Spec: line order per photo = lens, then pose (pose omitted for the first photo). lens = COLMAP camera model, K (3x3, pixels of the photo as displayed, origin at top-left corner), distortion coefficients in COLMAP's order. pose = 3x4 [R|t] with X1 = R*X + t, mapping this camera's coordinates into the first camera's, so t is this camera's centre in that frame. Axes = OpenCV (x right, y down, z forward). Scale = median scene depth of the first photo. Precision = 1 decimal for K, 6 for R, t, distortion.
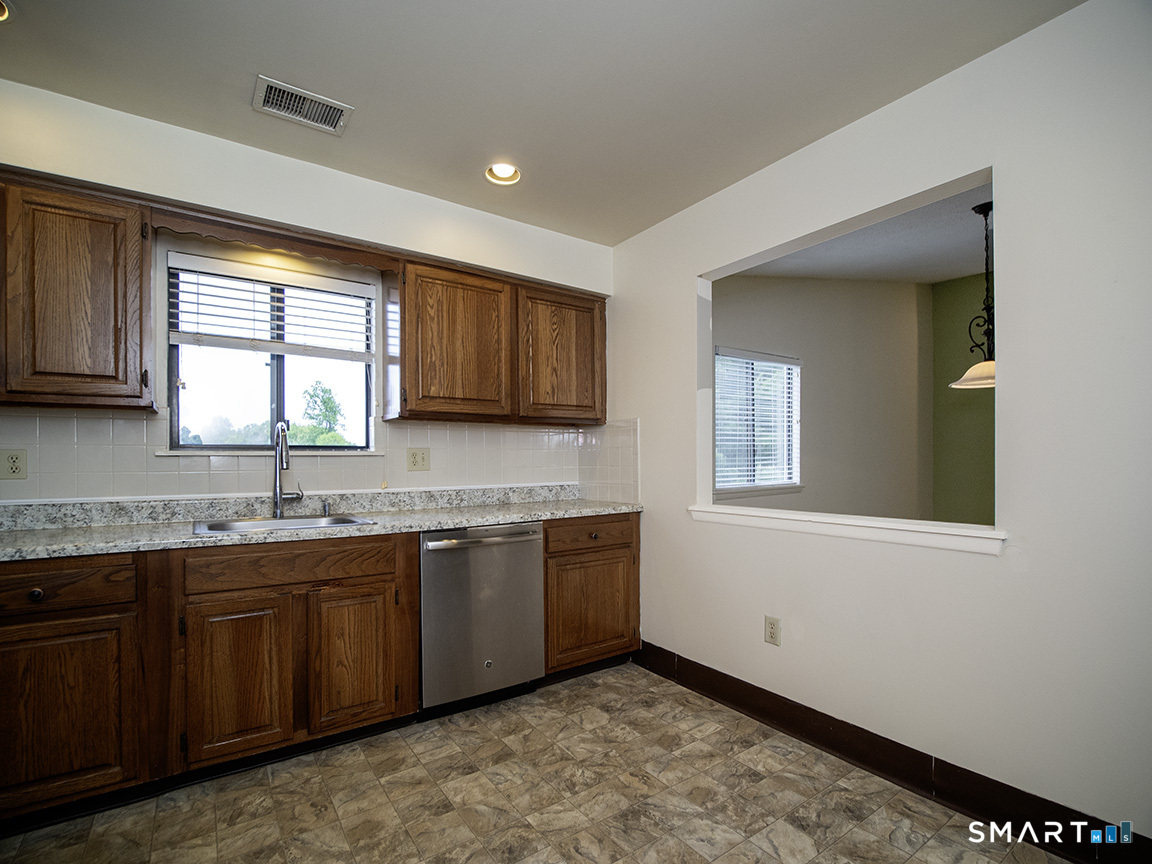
lens RADIAL K [[549.8, 0, 580.1], [0, 549.8, 457.0], [0, 0, 1]] dist [0.000284, -0.009052]
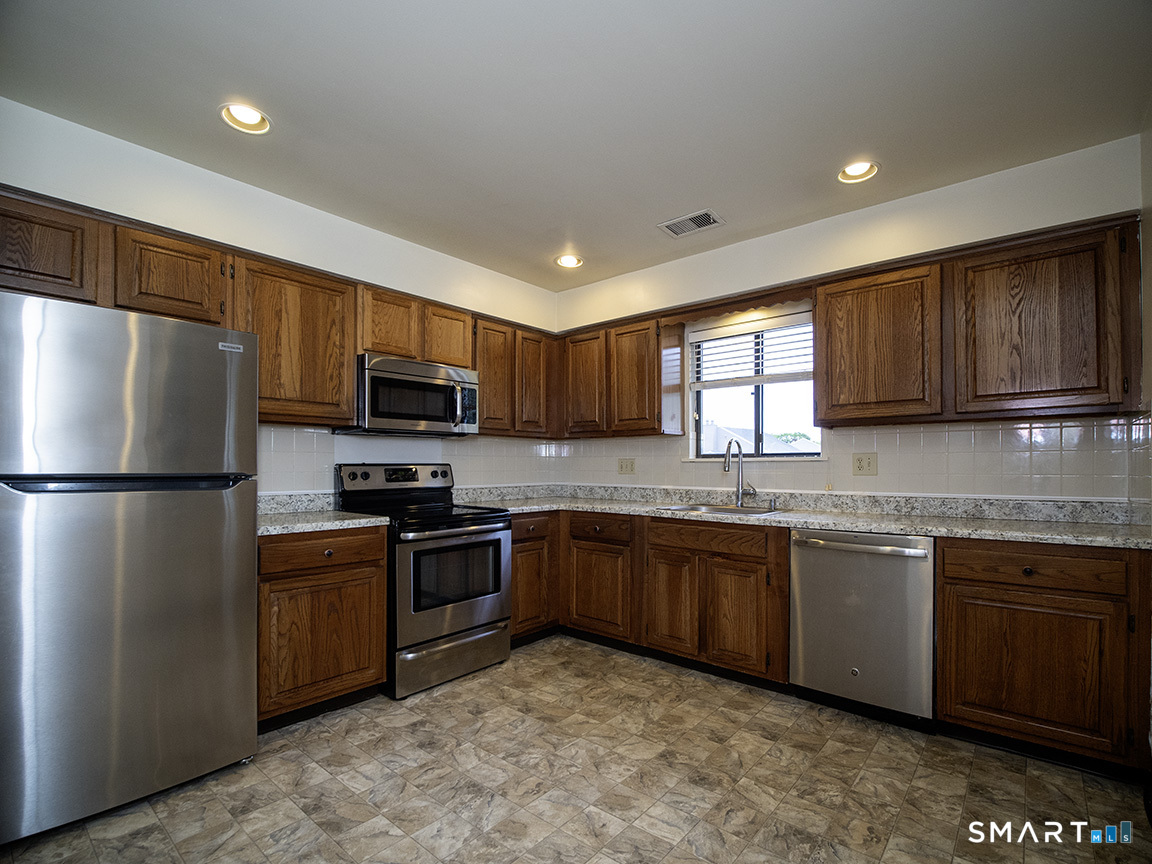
lens RADIAL K [[549.8, 0, 580.1], [0, 549.8, 457.0], [0, 0, 1]] dist [0.000284, -0.009052]
pose [[0.240500, -0.011611, -0.970580, 0.678736], [0.003934, 0.999932, -0.010987, -0.000293], [0.970641, -0.001176, 0.240530, 0.285608]]
